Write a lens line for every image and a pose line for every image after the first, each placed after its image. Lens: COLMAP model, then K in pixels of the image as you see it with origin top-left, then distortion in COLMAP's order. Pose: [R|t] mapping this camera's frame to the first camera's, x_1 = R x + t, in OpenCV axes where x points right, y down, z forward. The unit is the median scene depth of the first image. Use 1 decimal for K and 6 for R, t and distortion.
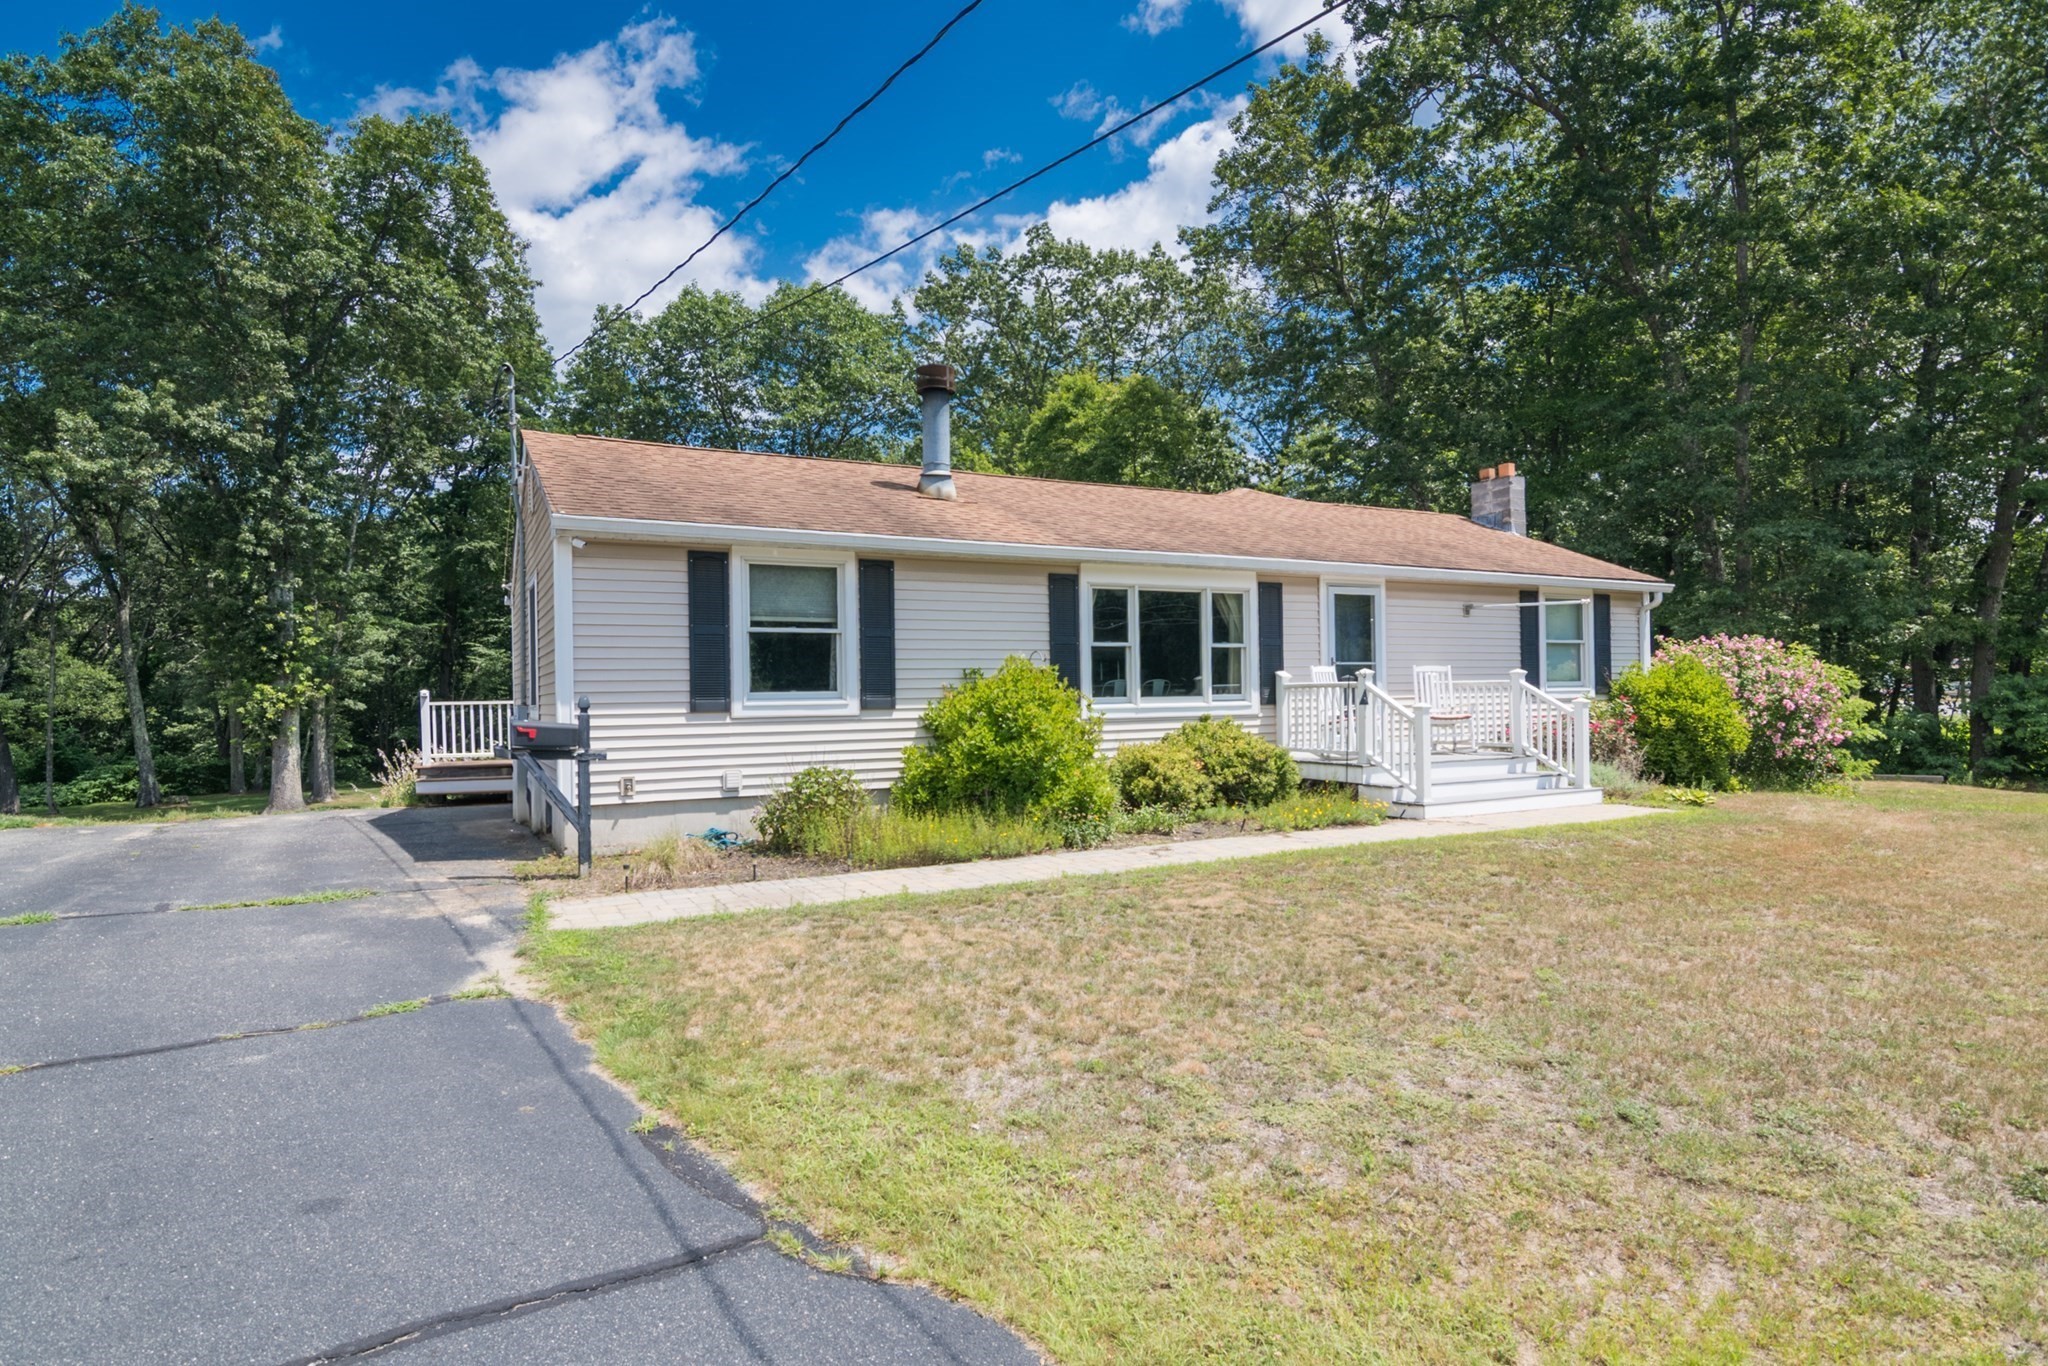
lens RADIAL K [[1042.2, 0, 1024.5], [0, 1042.2, 688.7], [0, 0, 1]] dist [-0.013397, -0.002268]
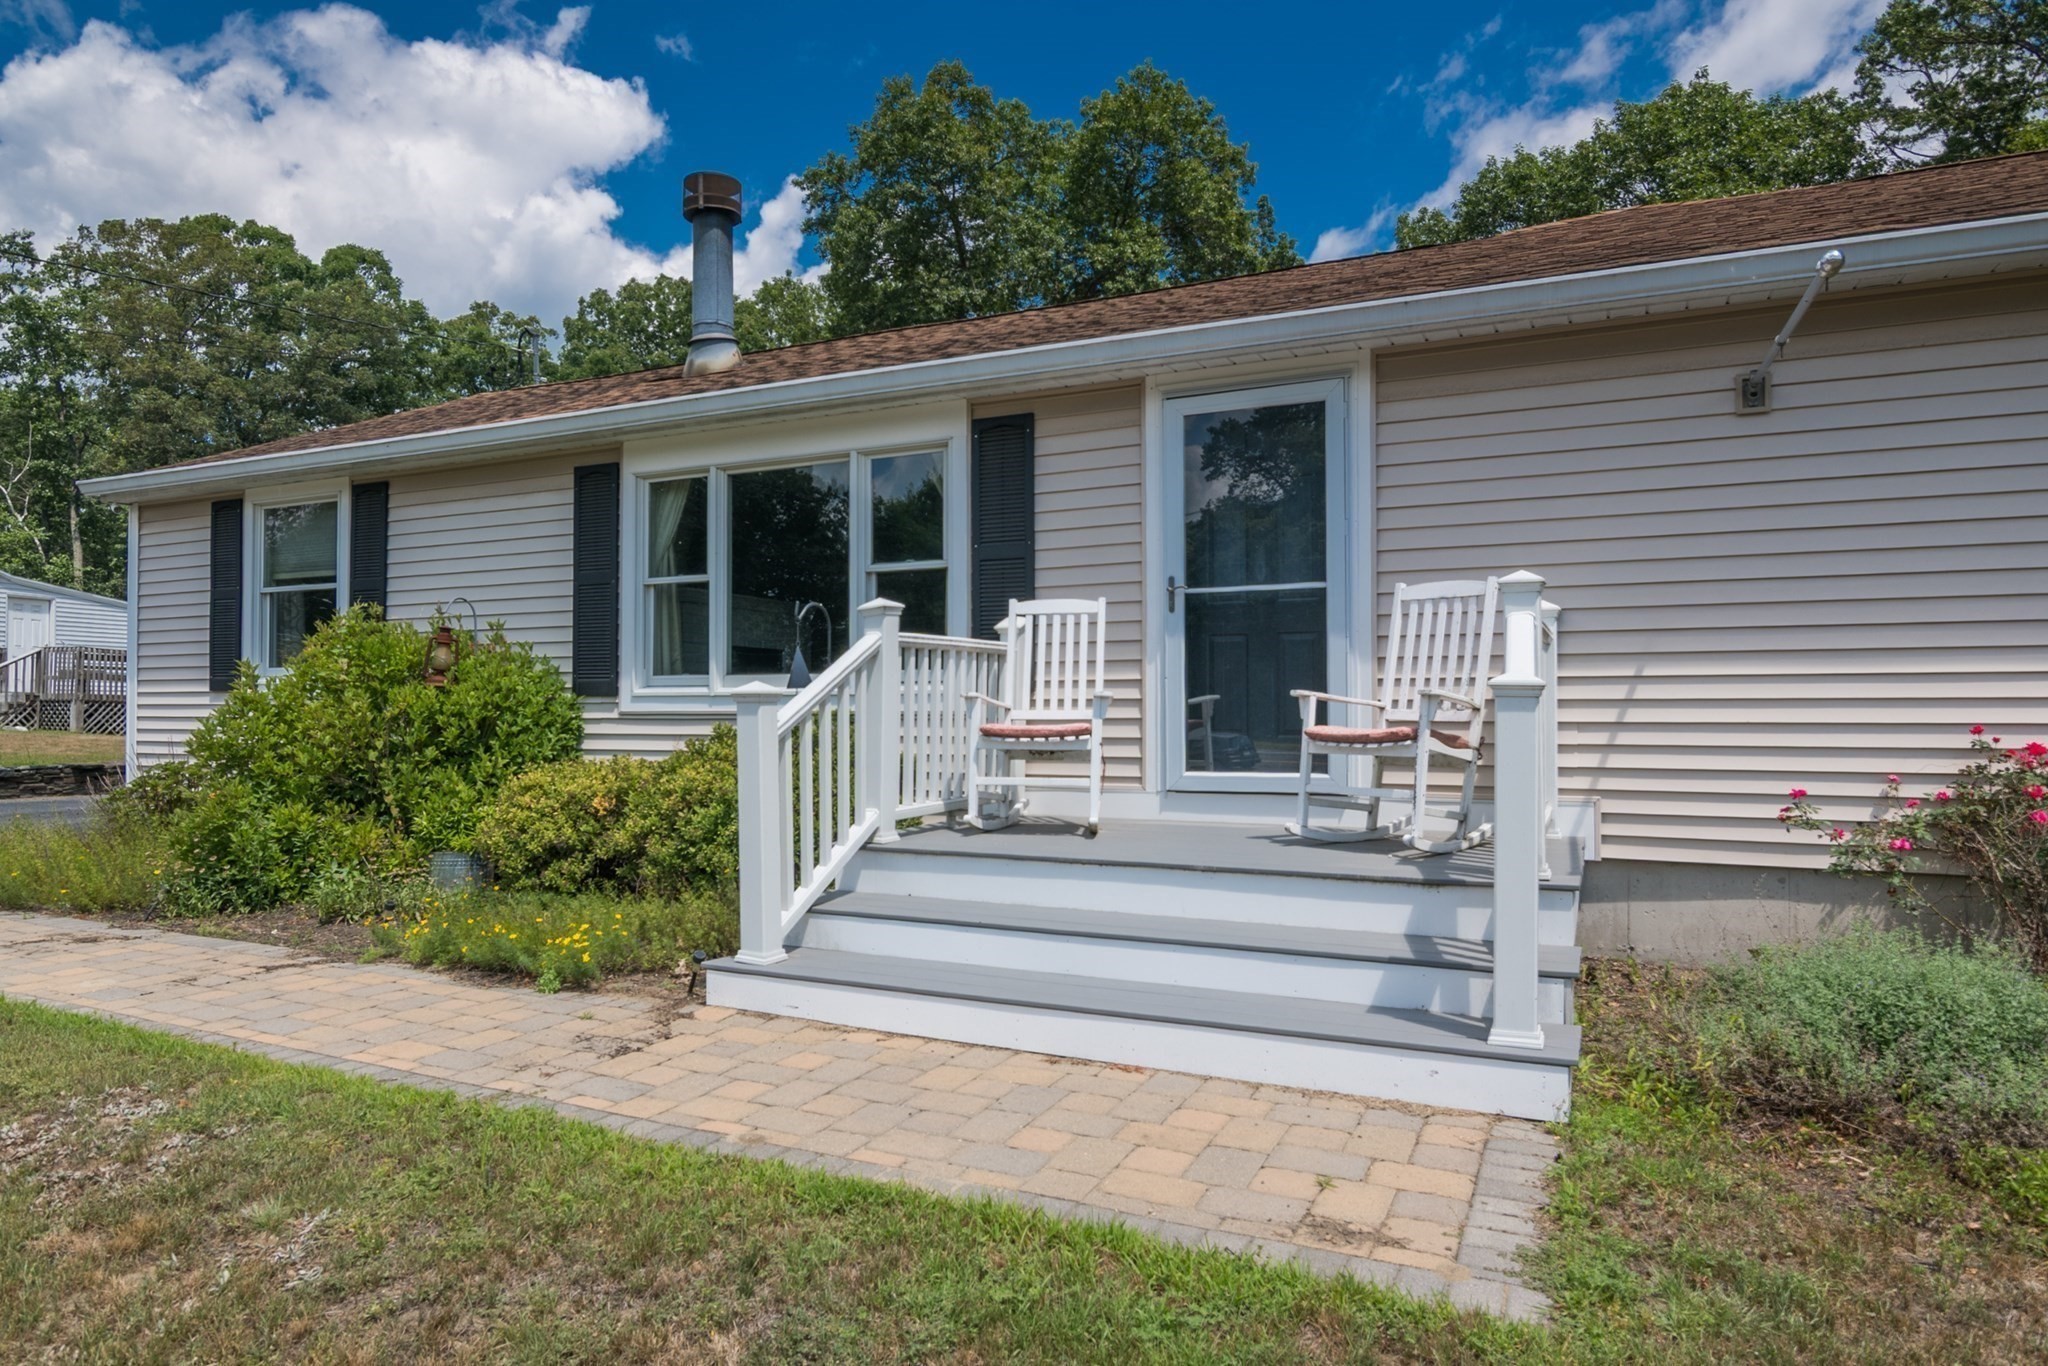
lens RADIAL K [[1204.7, 0, 1012.6], [0, 1204.7, 678.2], [0, 0, 1]] dist [-0.020568, 0.008903]
pose [[0.612310, -0.003644, -0.790609, 0.686824], [-0.004270, 0.999960, -0.007916, 0.014262], [0.790606, 0.008223, 0.612270, 0.739751]]
